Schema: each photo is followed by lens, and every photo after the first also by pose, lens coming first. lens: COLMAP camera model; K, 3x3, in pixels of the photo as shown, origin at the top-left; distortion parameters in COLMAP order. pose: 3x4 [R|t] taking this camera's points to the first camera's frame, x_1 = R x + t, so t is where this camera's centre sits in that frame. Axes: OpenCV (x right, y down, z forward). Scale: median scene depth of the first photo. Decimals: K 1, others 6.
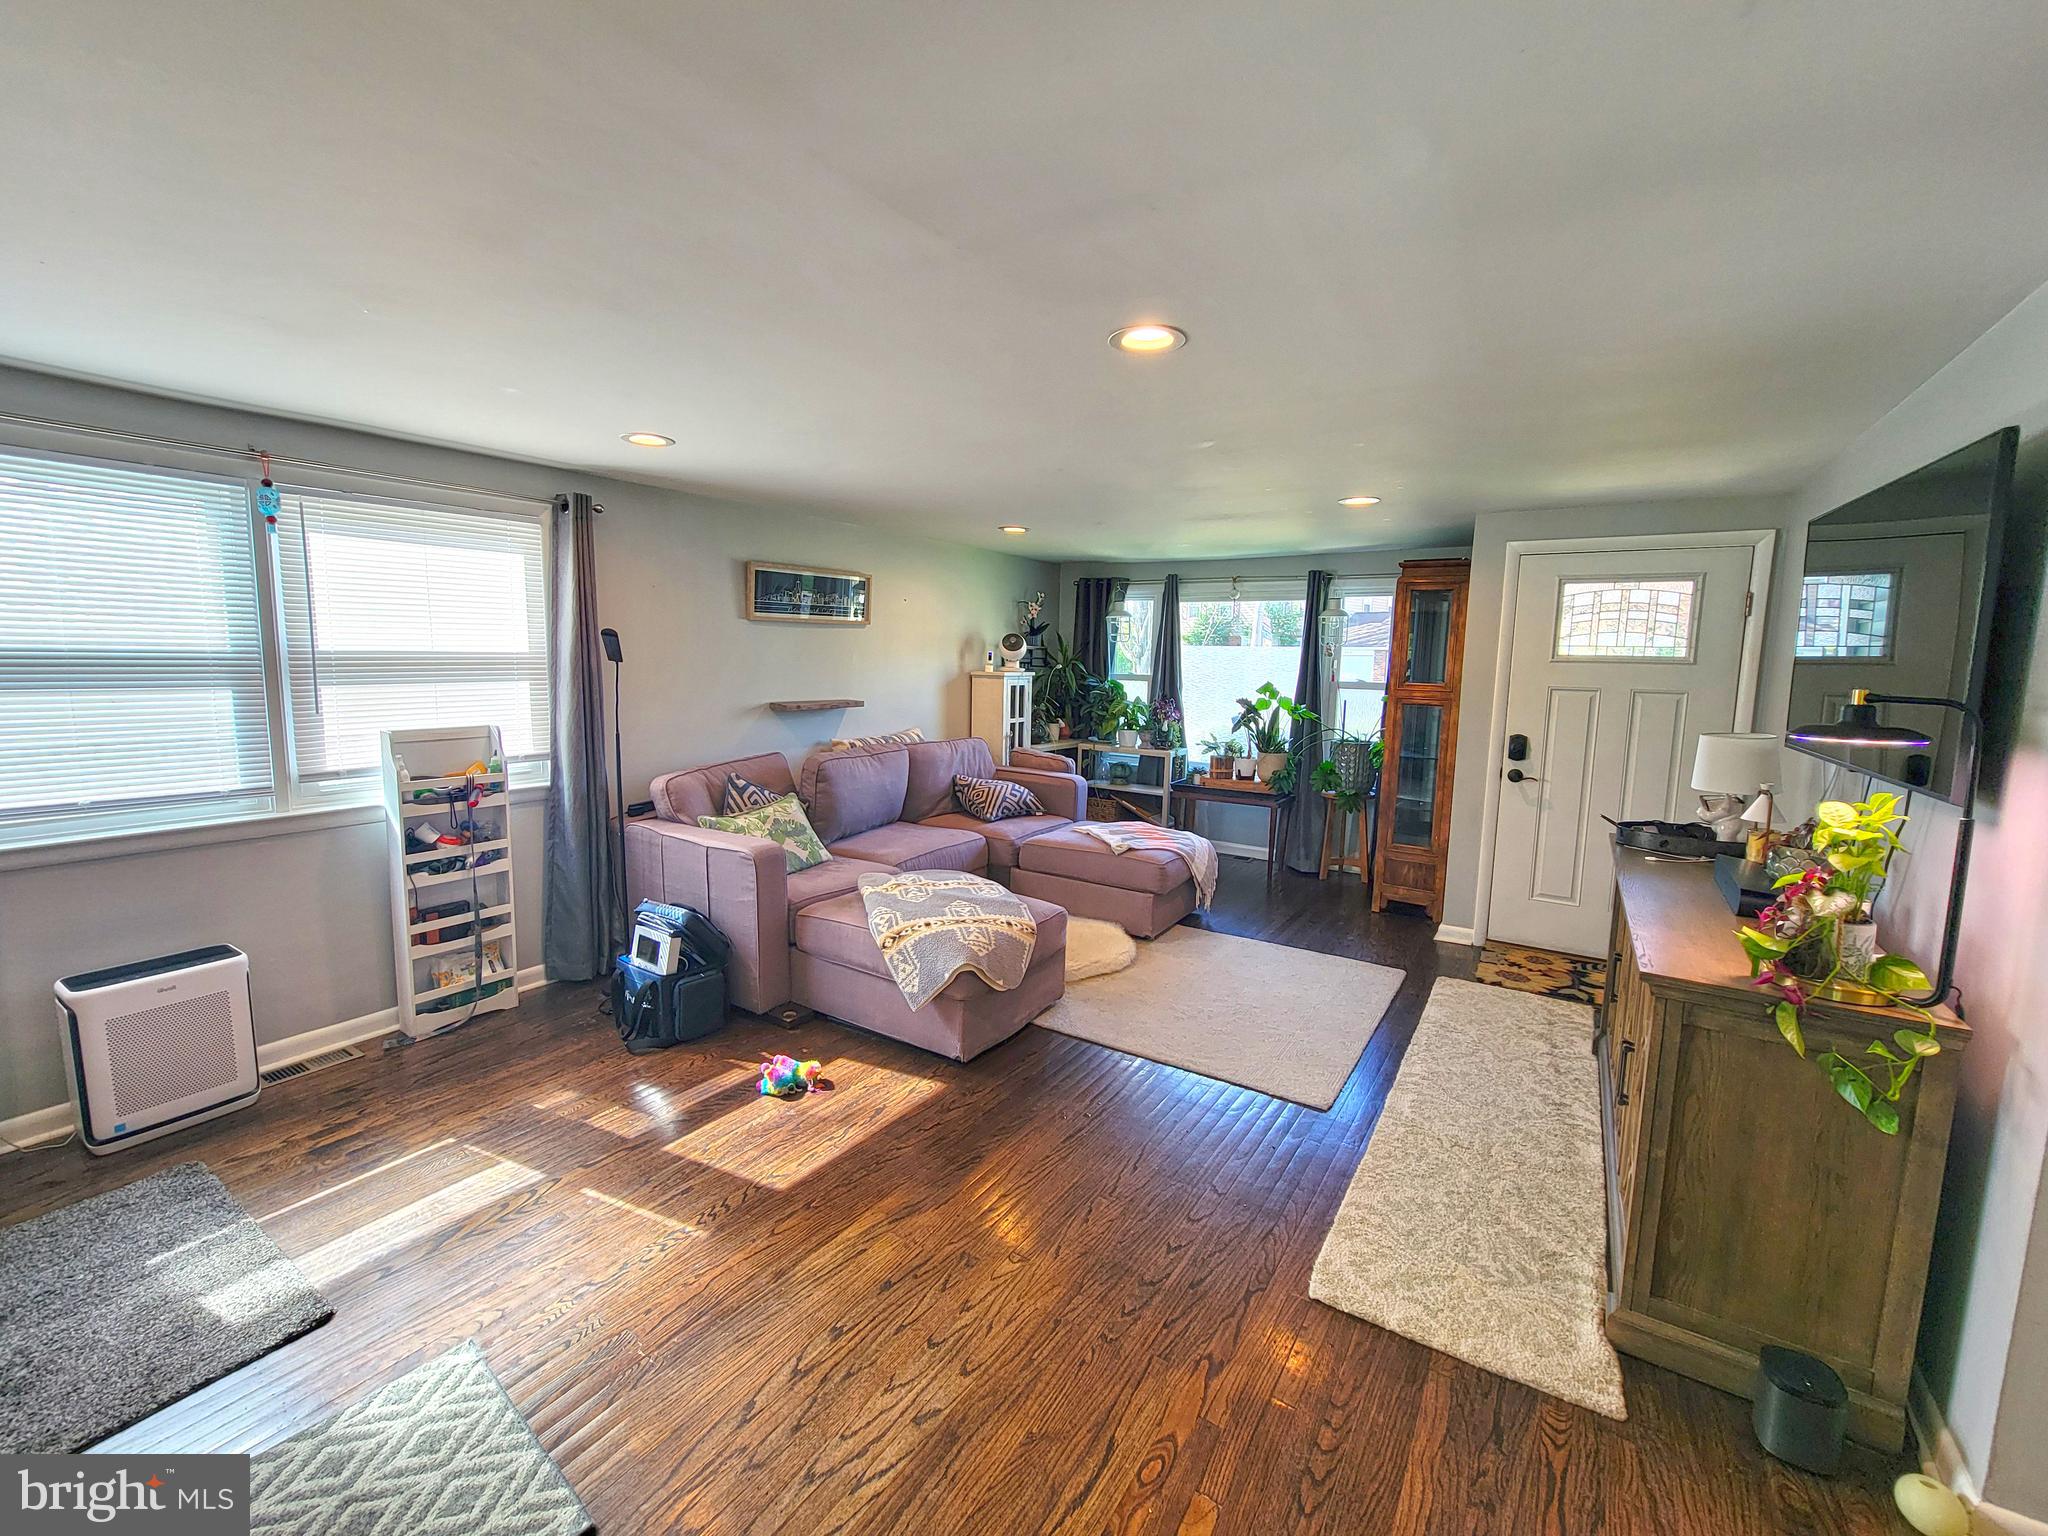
lens RADIAL K [[839.0, 0, 1020.1], [0, 839.0, 755.0], [0, 0, 1]] dist [-0.004219, 0.000651]
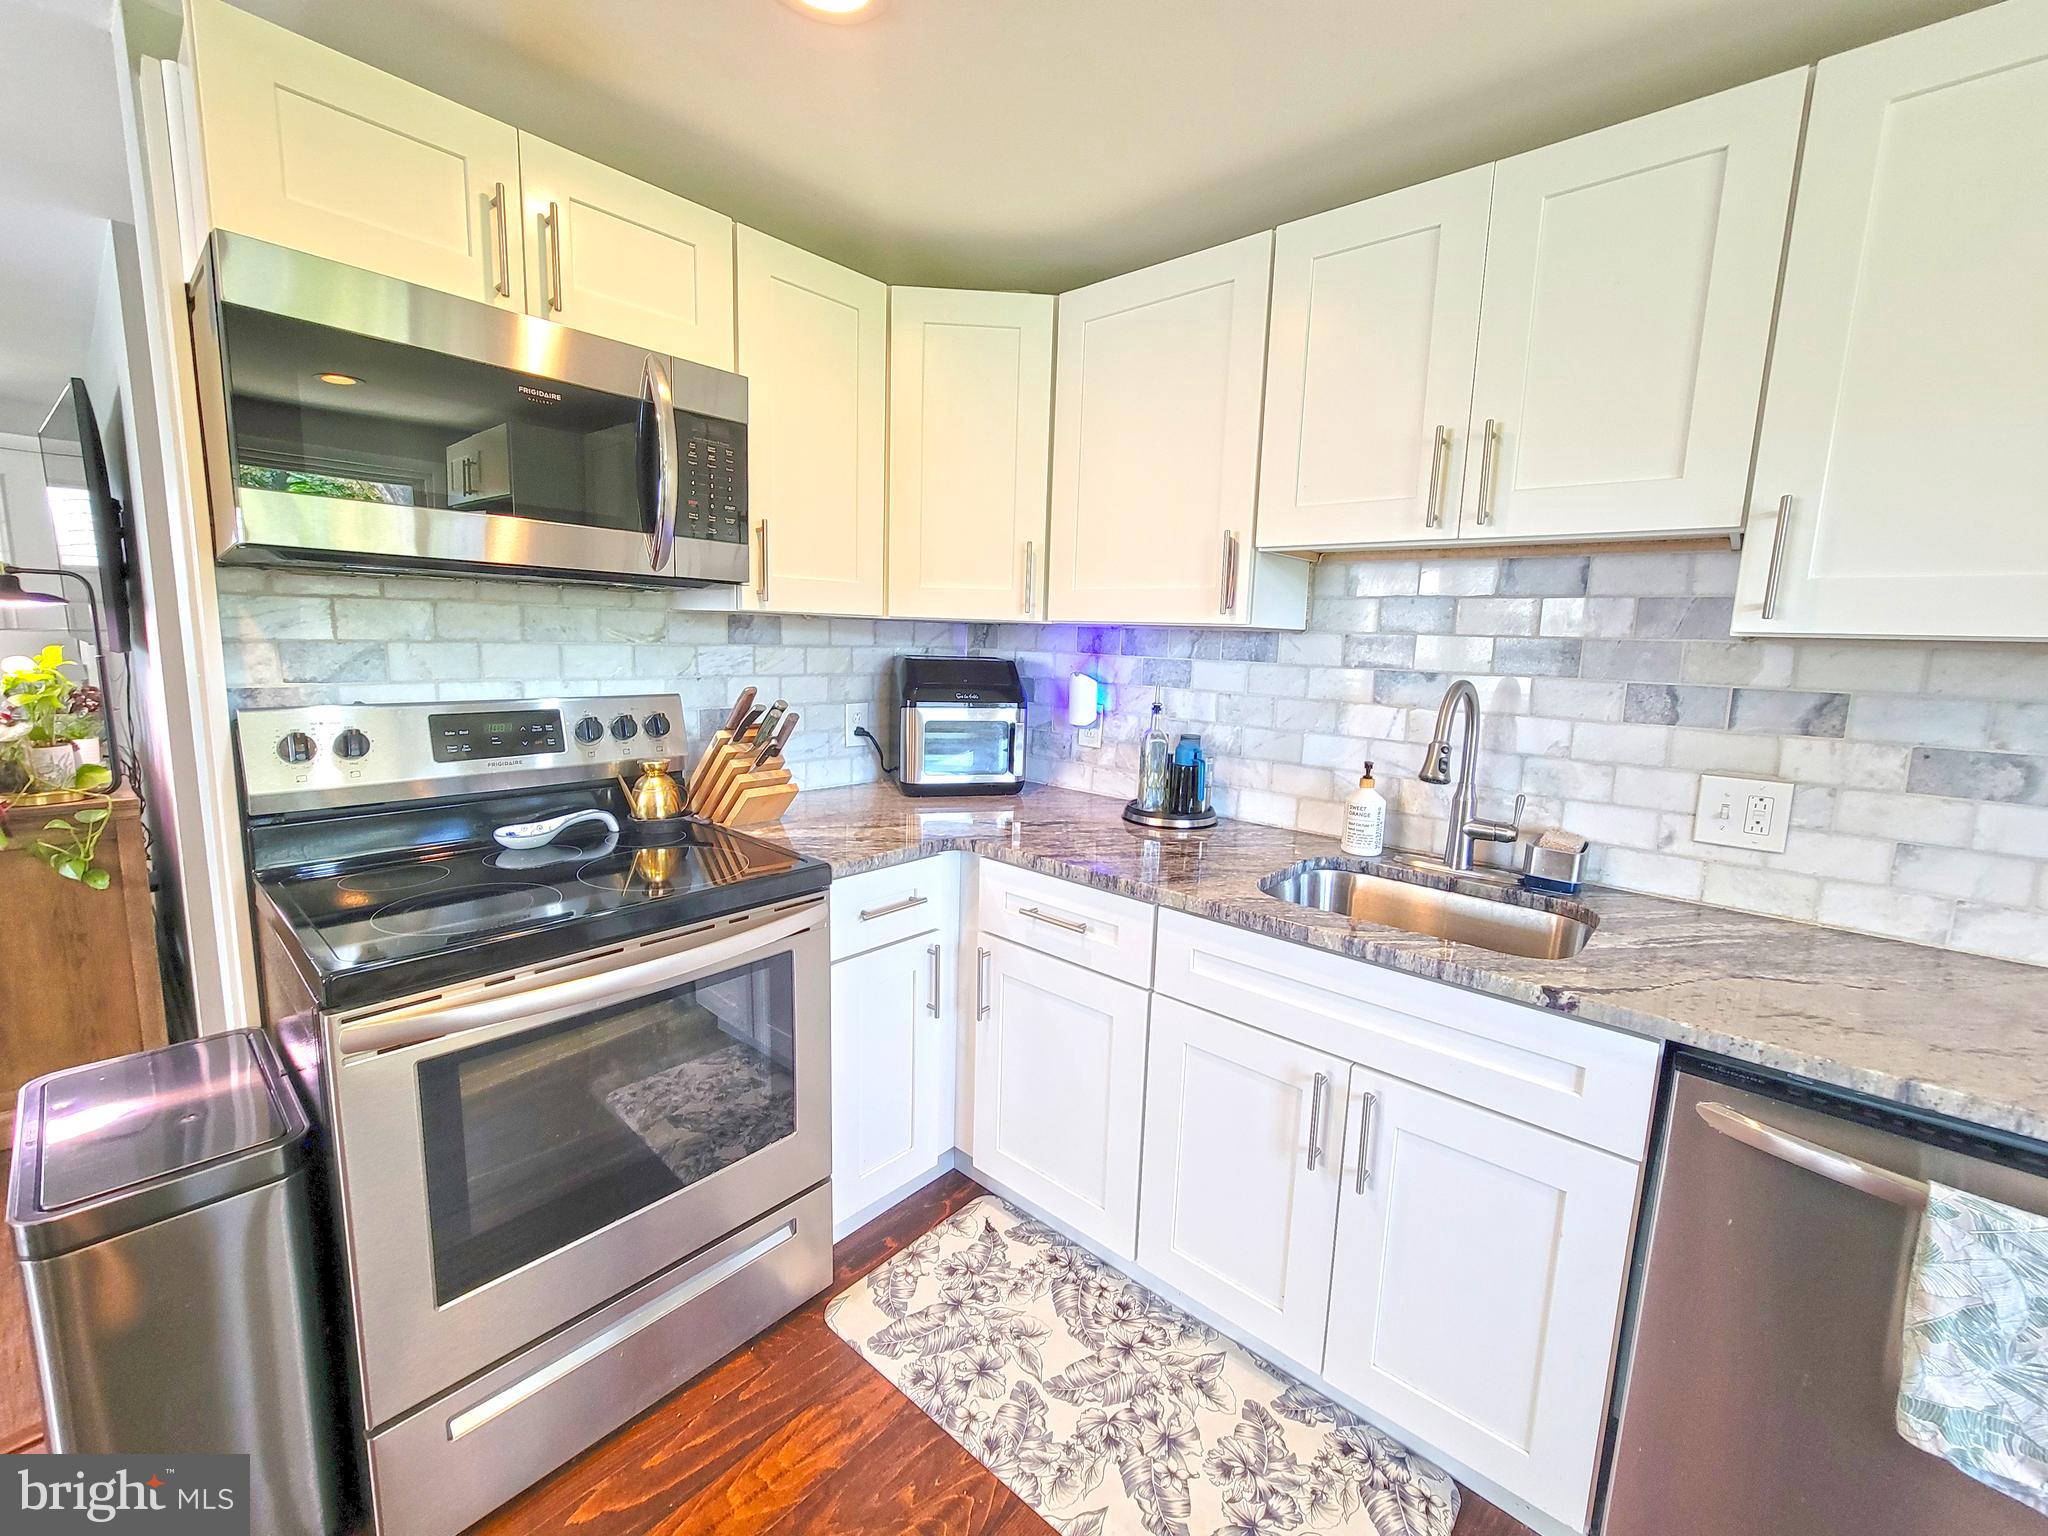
lens RADIAL K [[839.0, 0, 1027.7], [0, 839.0, 758.3], [0, 0, 1]] dist [-0.004219, 0.000651]
pose [[0.126597, -0.163627, 0.978366, -0.031807], [0.088921, 0.984202, 0.153097, 0.060123], [-0.987961, 0.067616, 0.139147, -0.263458]]
